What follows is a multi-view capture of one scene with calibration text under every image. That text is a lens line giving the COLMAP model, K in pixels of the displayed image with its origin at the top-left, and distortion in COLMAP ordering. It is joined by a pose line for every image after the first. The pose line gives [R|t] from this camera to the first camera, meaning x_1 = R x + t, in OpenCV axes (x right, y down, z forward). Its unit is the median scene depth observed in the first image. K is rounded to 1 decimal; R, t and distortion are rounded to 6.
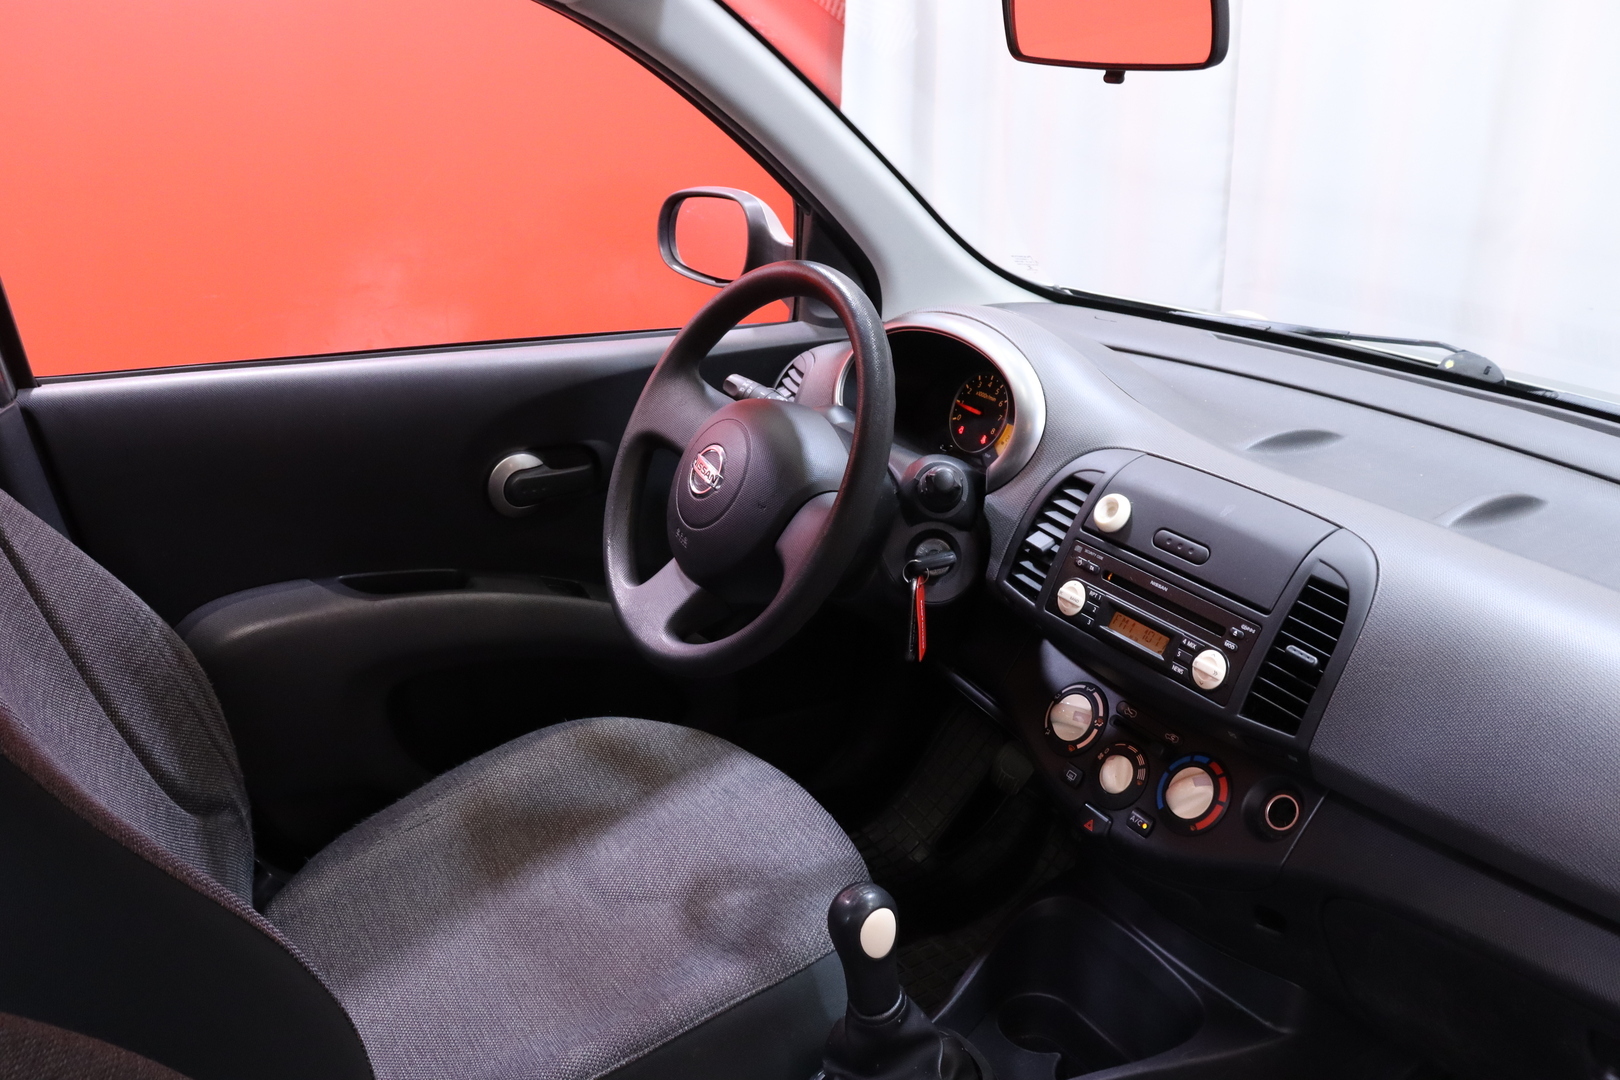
lens RADIAL K [[1317.7, 0, 810.0], [0, 1317.7, 540.0], [0, 0, 1]] dist [-0.170372, 0.146890]
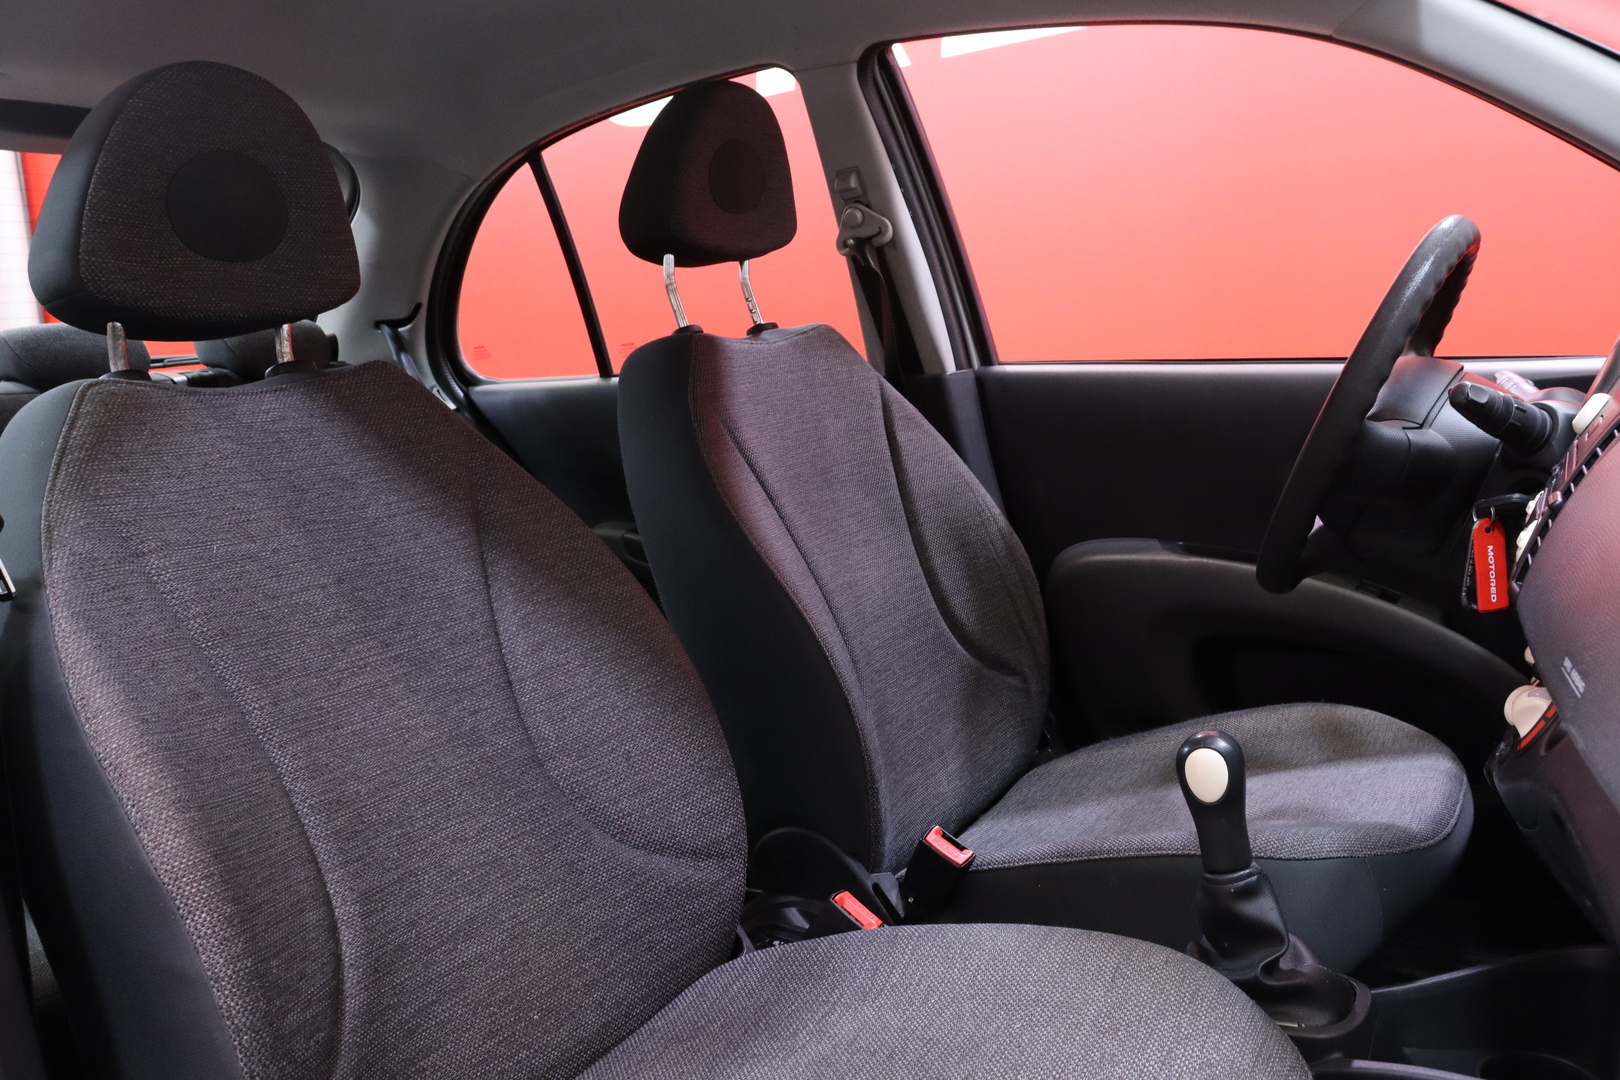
lens RADIAL K [[1317.7, 0, 810.0], [0, 1317.7, 540.0], [0, 0, 1]] dist [-0.170372, 0.146890]
pose [[0.472316, 0.081016, -0.877698, 0.721173], [-0.241292, 0.969613, -0.040347, 0.215235], [0.847759, 0.230838, 0.477513, 0.174516]]
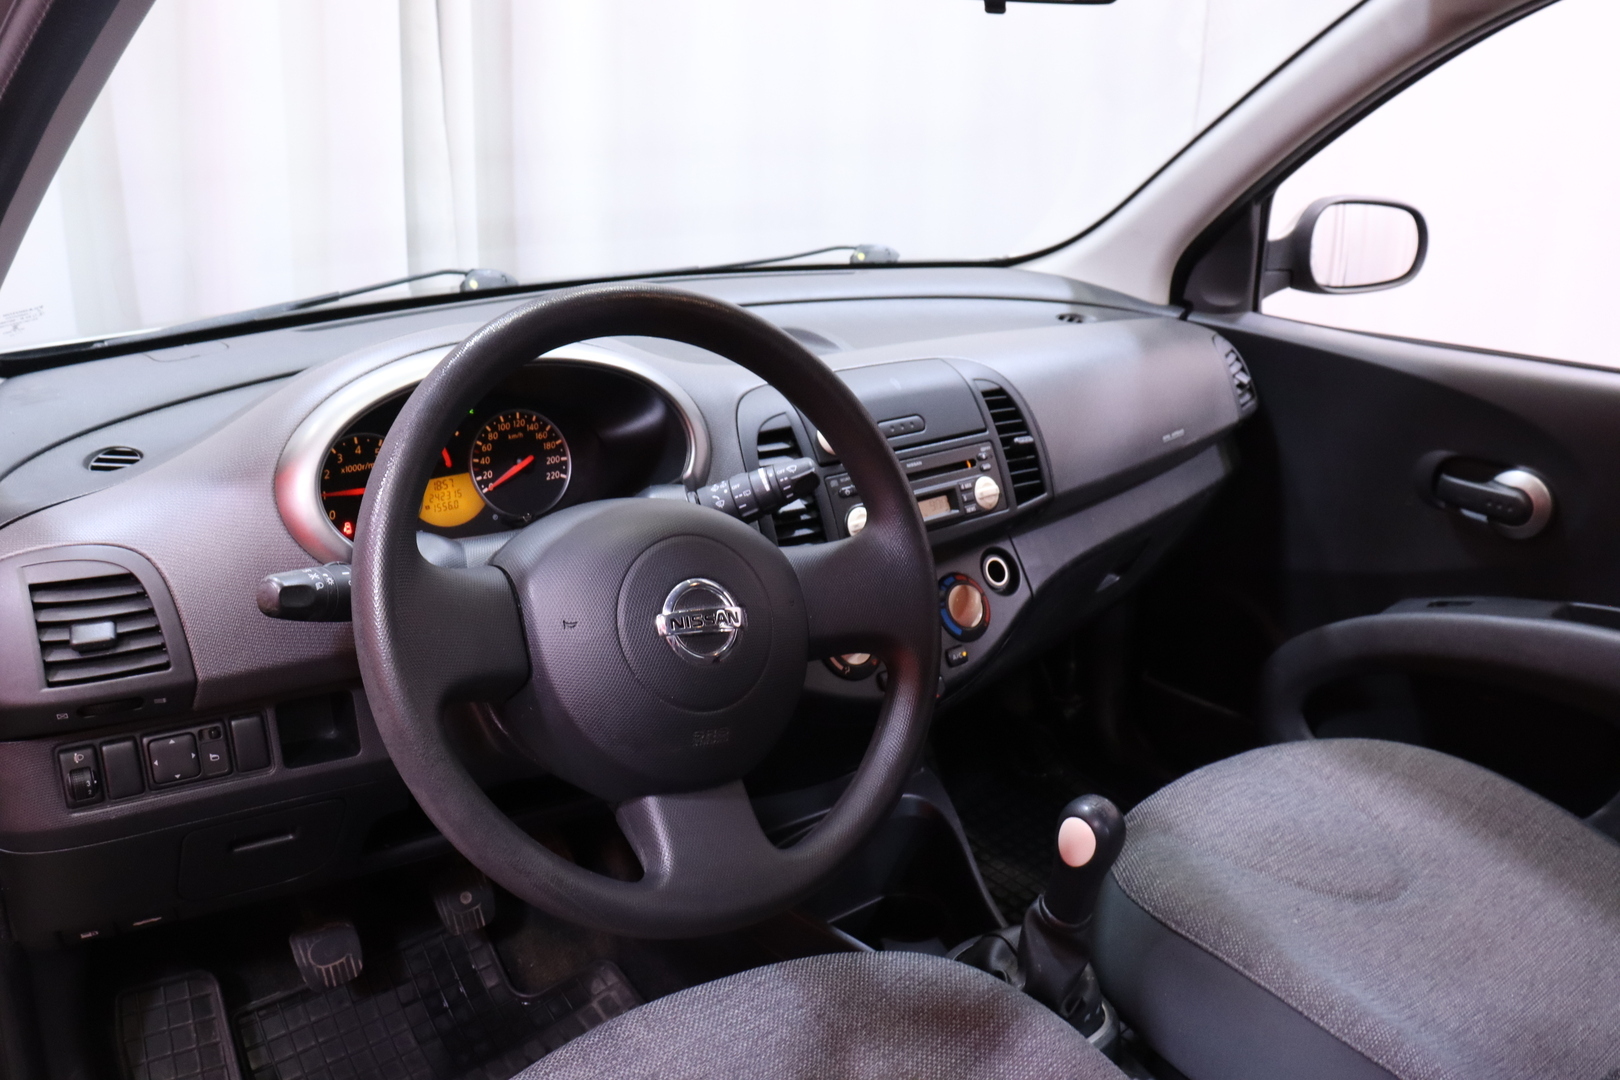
lens RADIAL K [[1317.7, 0, 810.0], [0, 1317.7, 540.0], [0, 0, 1]] dist [-0.170372, 0.146890]
pose [[-0.135000, -0.363380, 0.921808, -0.745258], [0.327865, 0.861535, 0.387637, -0.356788], [-0.935029, 0.354559, 0.002833, 1.045856]]
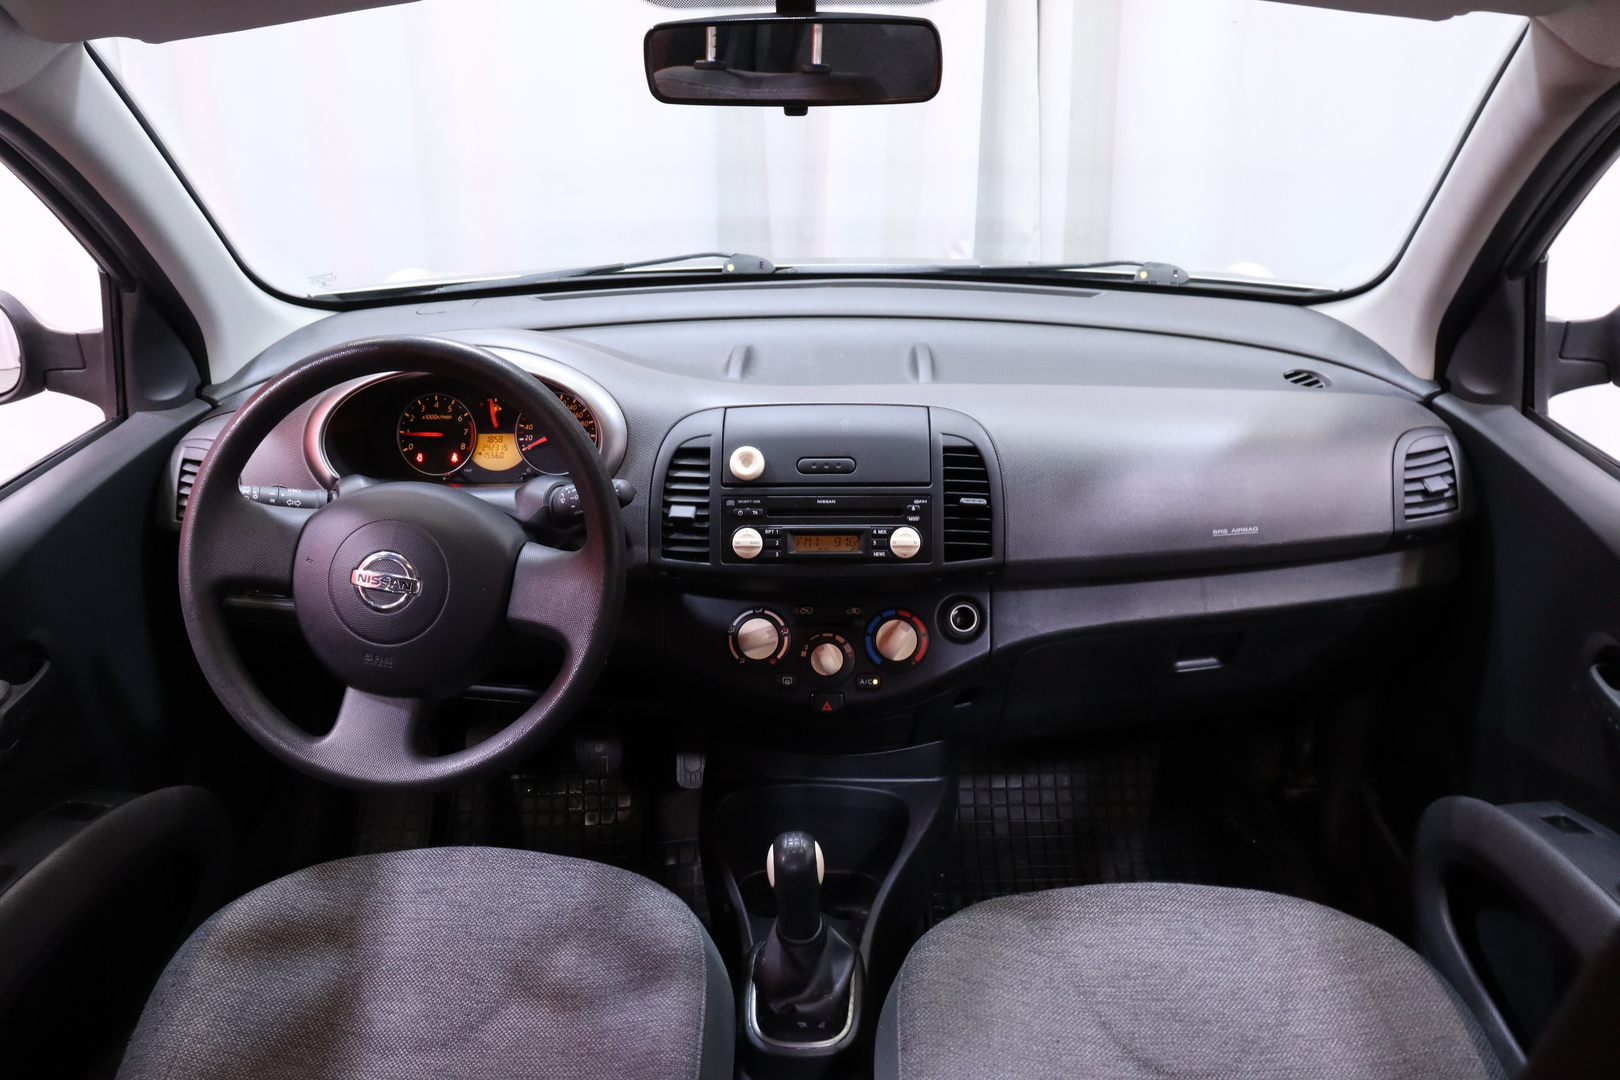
lens RADIAL K [[1323.8, 0, 796.0], [0, 1323.8, 544.1], [0, 0, 1]] dist [-0.178676, 0.170072]
pose [[0.554116, -0.388676, 0.736130, -0.652096], [0.329100, 0.914547, 0.235153, -0.220593], [-0.764623, 0.111959, 0.634678, 0.217457]]
